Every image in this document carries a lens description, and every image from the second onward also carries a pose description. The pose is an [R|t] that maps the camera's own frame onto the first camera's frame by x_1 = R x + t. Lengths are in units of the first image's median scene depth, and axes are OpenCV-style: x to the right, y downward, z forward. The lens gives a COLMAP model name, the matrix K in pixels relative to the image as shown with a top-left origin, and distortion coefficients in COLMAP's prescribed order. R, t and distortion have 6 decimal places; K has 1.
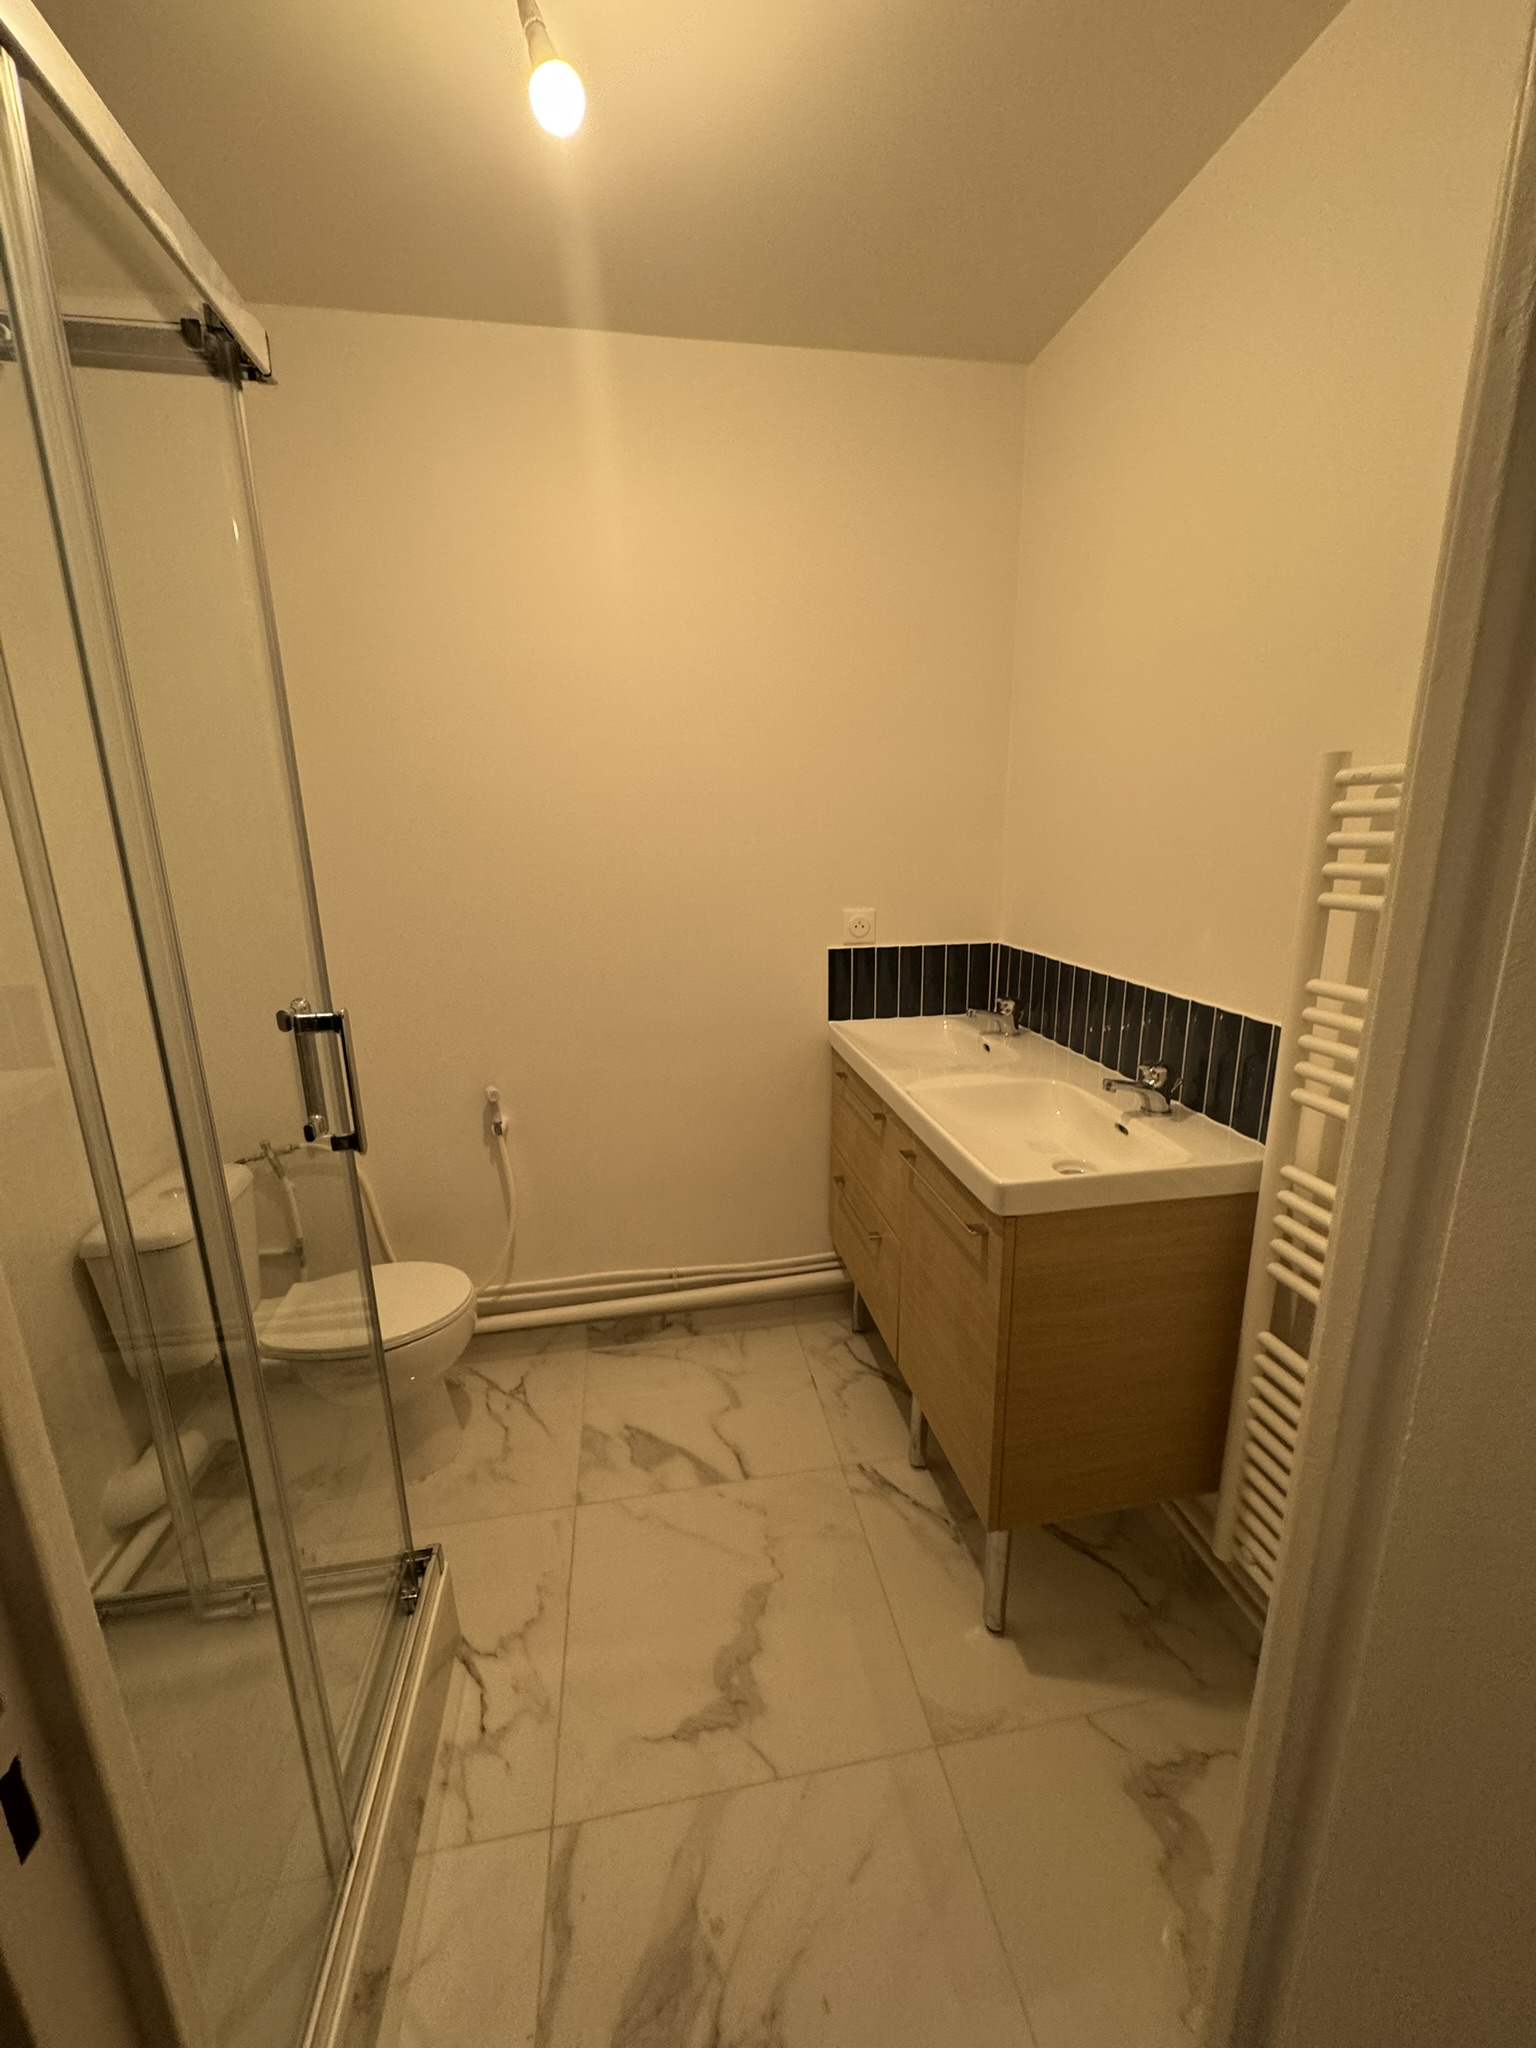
lens RADIAL K [[818.1, 0, 763.3], [0, 818.1, 1029.1], [0, 0, 1]] dist [-0.001603, 0.000558]
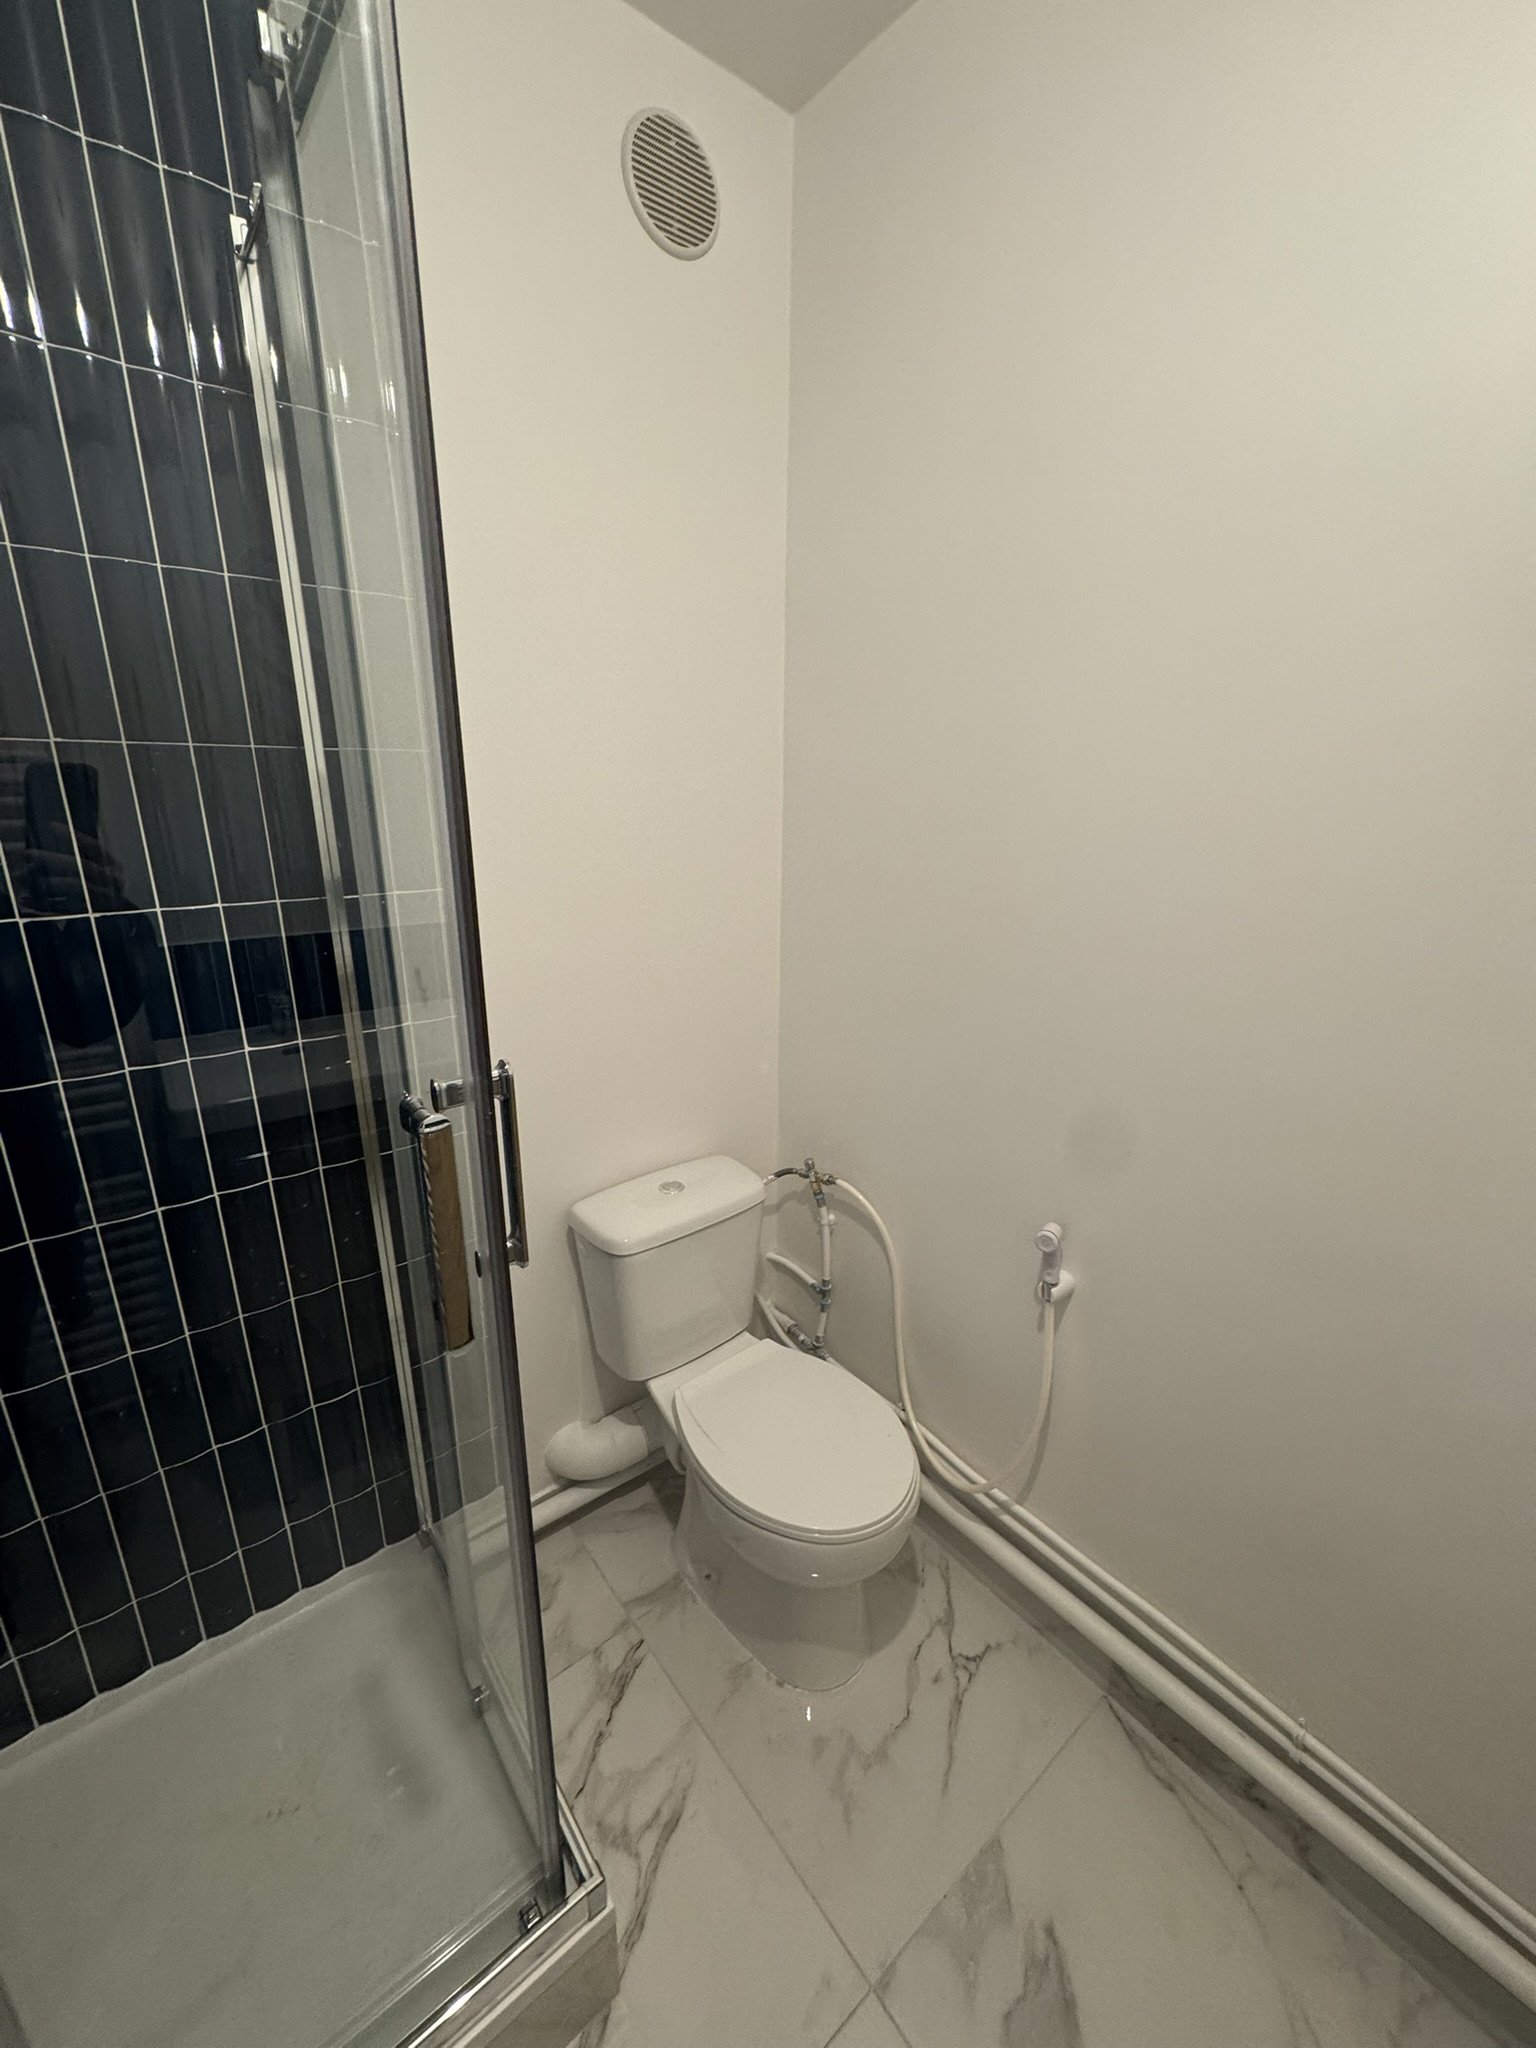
lens RADIAL K [[818.1, 0, 773.1], [0, 818.1, 1015.3], [0, 0, 1]] dist [-0.001603, 0.000558]
pose [[0.491860, 0.268437, -0.828260, 0.026511], [-0.222364, 0.958468, 0.178587, -0.145012], [0.841800, 0.096336, 0.531123, 0.503080]]
